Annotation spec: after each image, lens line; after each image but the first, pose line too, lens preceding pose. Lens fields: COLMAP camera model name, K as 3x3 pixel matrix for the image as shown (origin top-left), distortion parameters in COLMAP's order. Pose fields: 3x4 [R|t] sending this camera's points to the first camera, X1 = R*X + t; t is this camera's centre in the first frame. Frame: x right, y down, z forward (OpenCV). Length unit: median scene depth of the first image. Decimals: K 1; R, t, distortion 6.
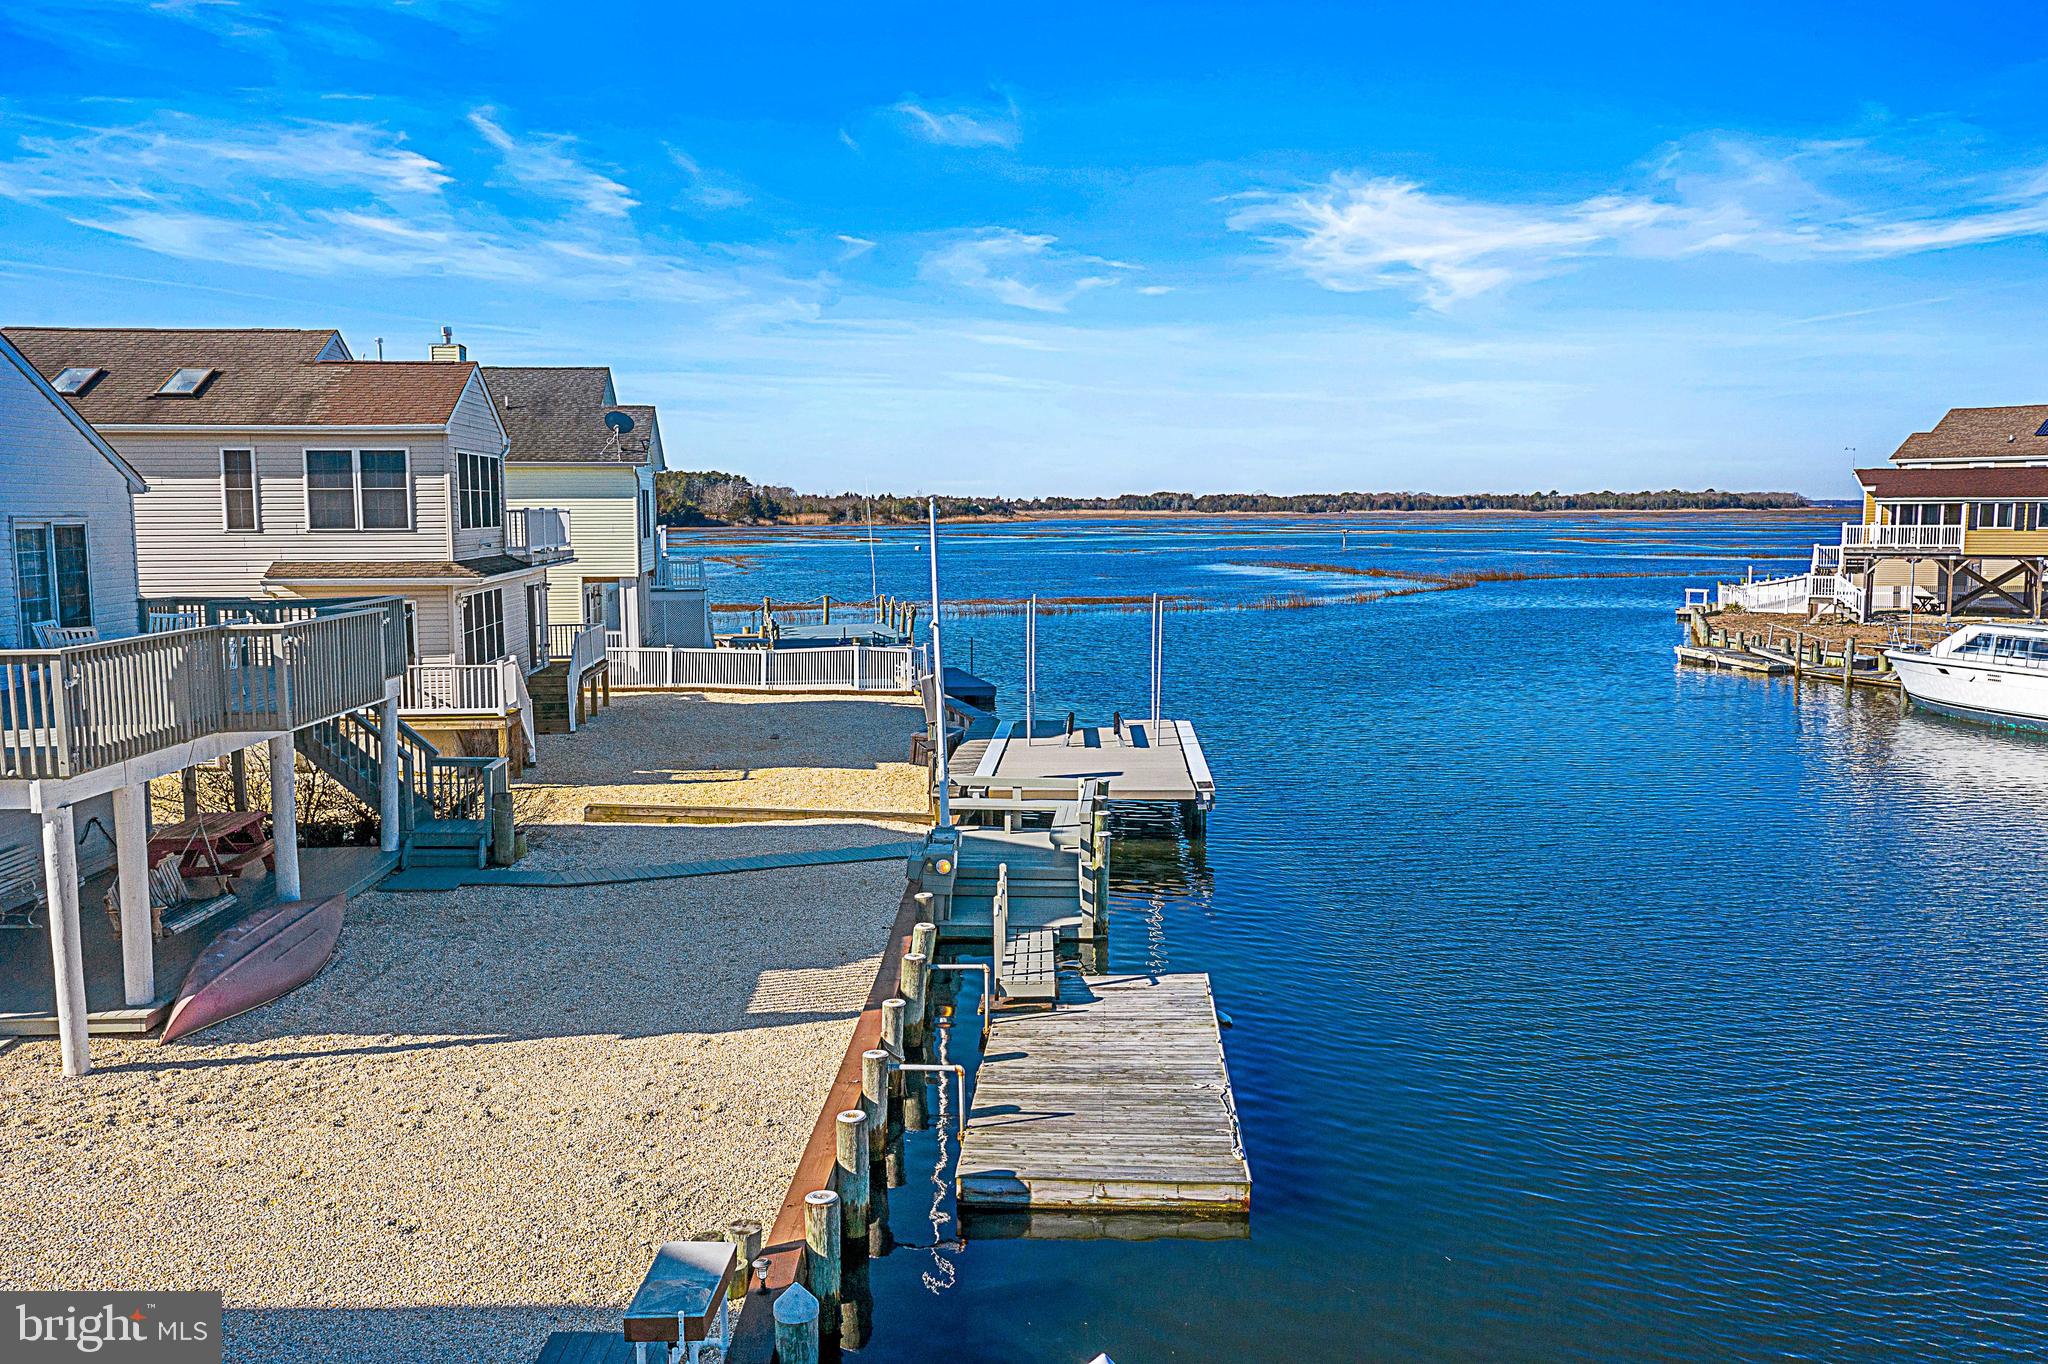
lens RADIAL K [[1650.4, 0, 1024.0], [0, 1650.4, 682.0], [0, 0, 1]] dist [0.008240, -0.000509]
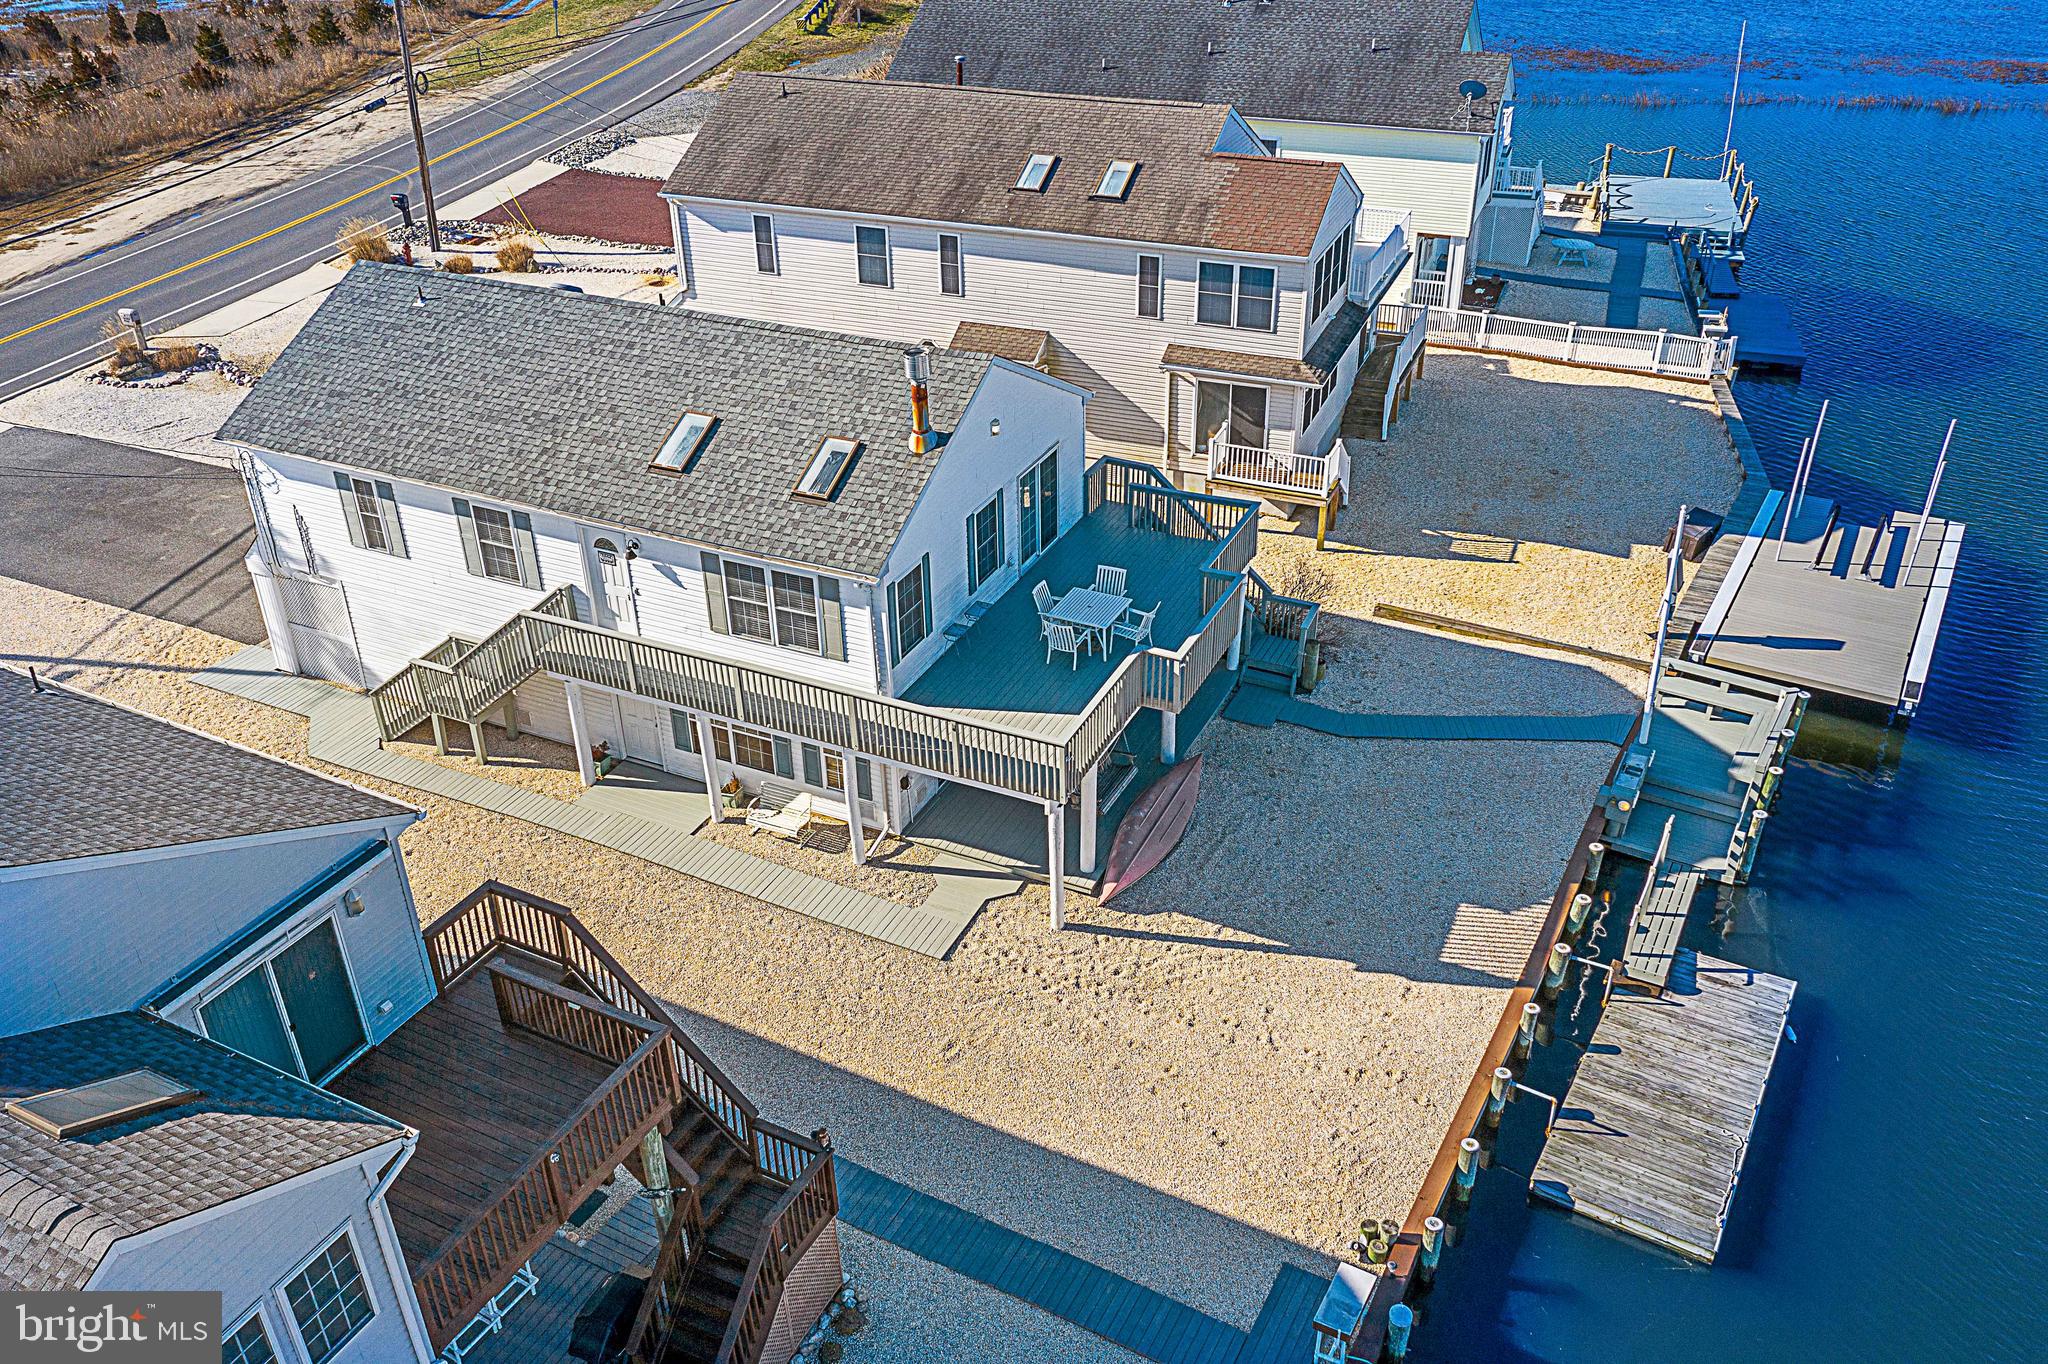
lens RADIAL K [[1650.4, 0, 1024.0], [0, 1650.4, 682.0], [0, 0, 1]] dist [0.008240, -0.000509]
pose [[0.882316, 0.237940, -0.406082, 0.046632], [-0.037339, 0.895466, 0.443560, -0.622587], [0.469174, -0.376198, 0.798969, -0.272945]]
